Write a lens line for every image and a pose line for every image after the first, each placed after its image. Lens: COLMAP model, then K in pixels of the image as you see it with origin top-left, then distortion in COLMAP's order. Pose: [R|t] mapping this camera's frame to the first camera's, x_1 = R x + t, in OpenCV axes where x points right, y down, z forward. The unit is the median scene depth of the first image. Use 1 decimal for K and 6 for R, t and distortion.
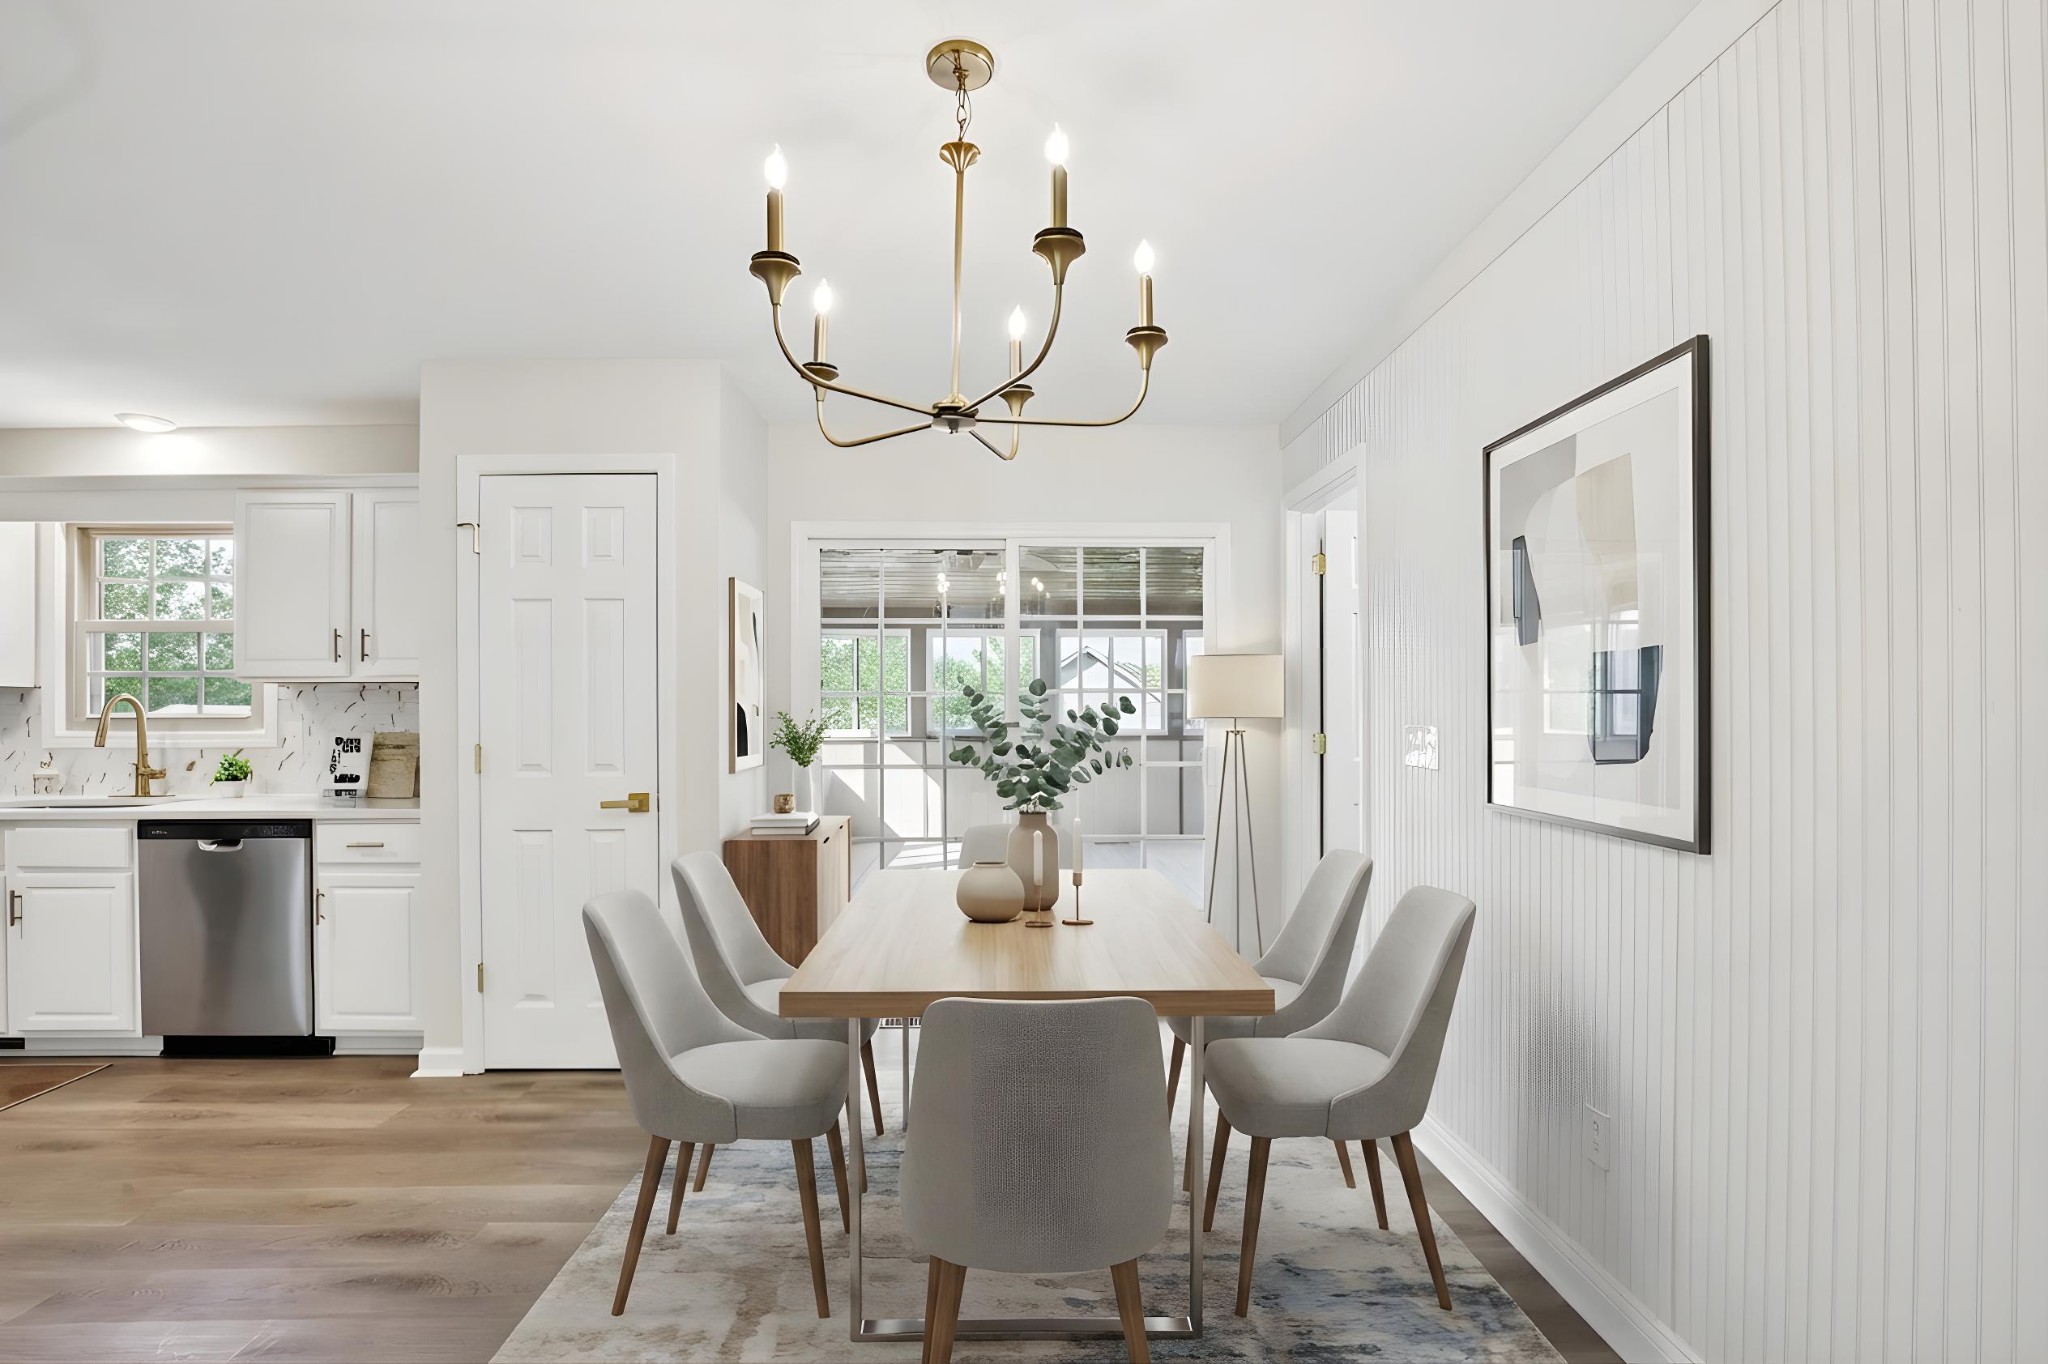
lens RADIAL K [[948.9, 0, 1043.6], [0, 948.9, 713.6], [0, 0, 1]] dist [-0.027331, 0.003135]
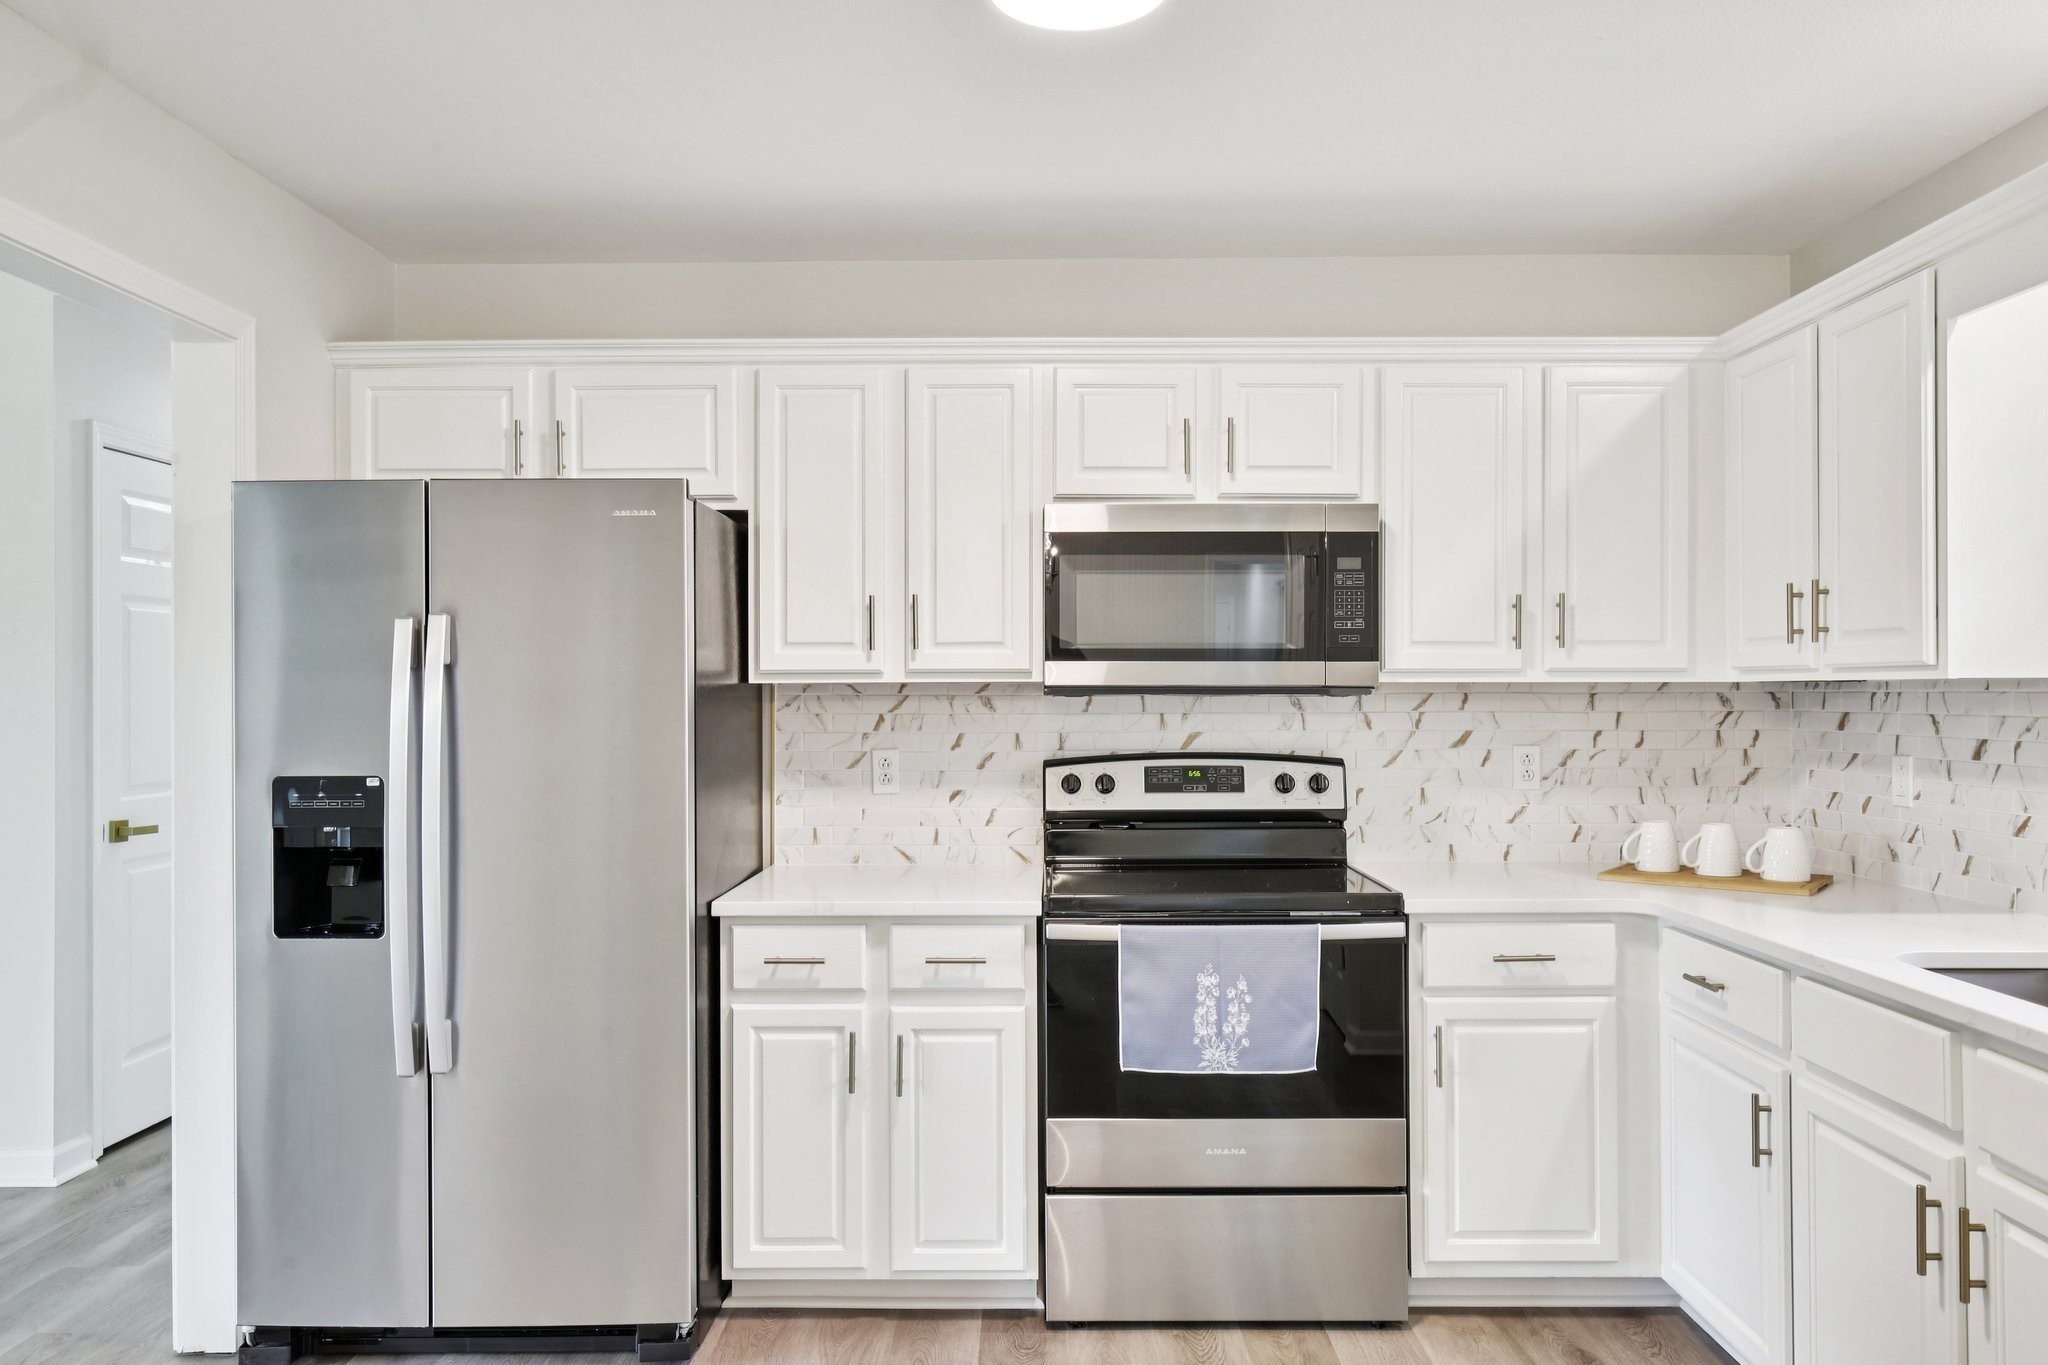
lens RADIAL K [[1420.8, 0, 1017.0], [0, 1420.8, 684.1], [0, 0, 1]] dist [0.005816, 0.002876]
pose [[-0.037927, 0.001824, -0.999279, -0.446434], [-0.000169, 0.999998, 0.001831, -0.028424], [0.999280, 0.000238, -0.037927, 0.553478]]
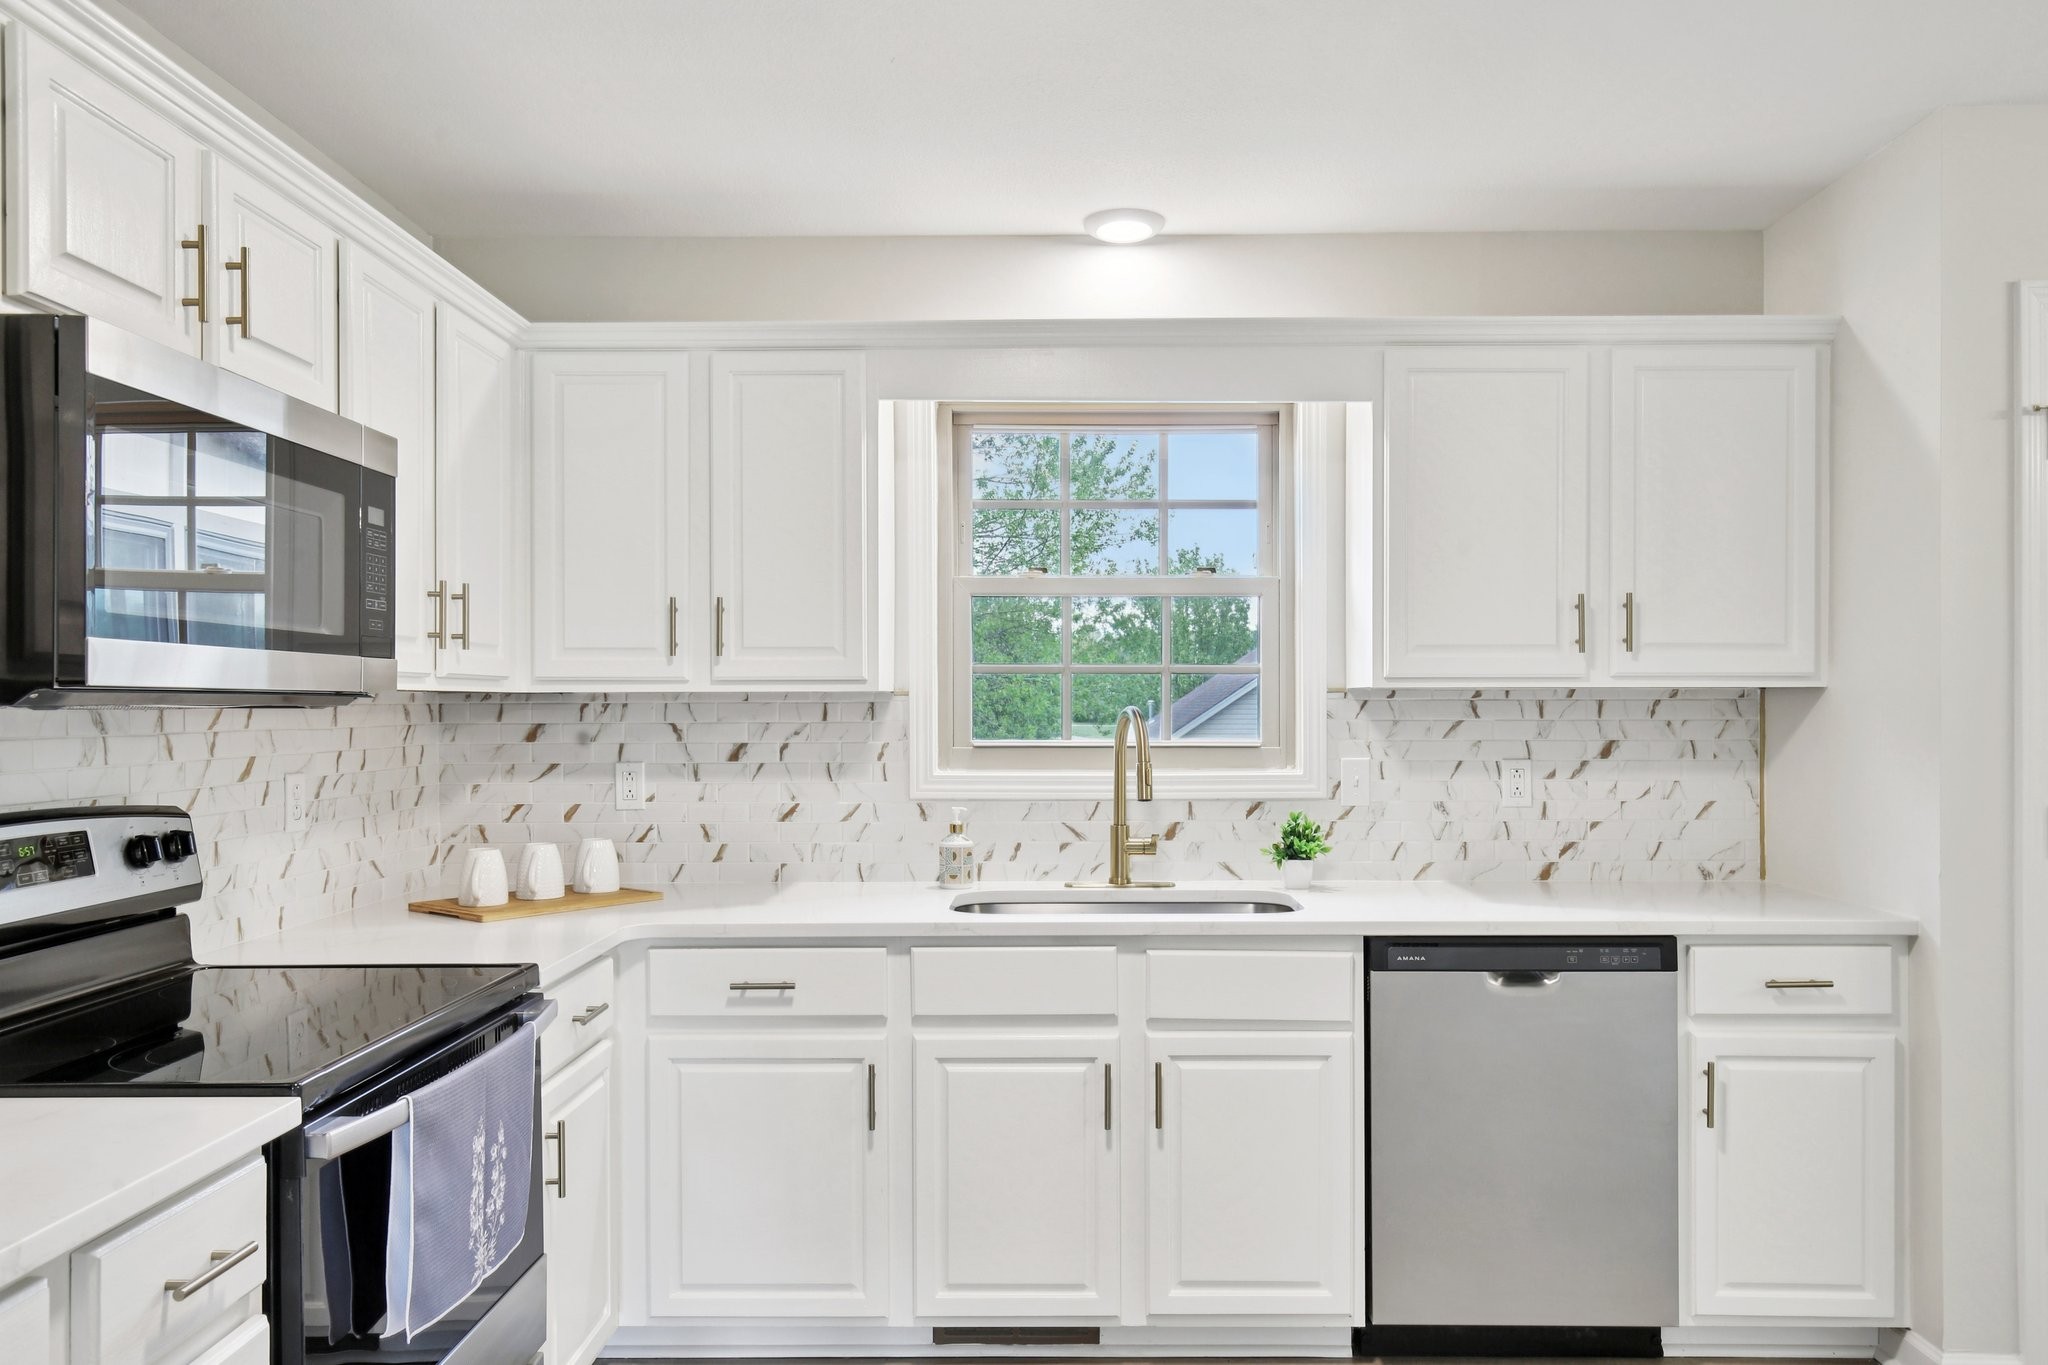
lens RADIAL K [[1493.8, 0, 1041.9], [0, 1493.8, 709.6], [0, 0, 1]] dist [0.010385, -0.003833]
pose [[0.999365, 0.003752, -0.035444, -1.032353], [-0.003702, 0.999992, 0.001456, -0.020382], [0.035449, -0.001324, 0.999371, 0.085600]]
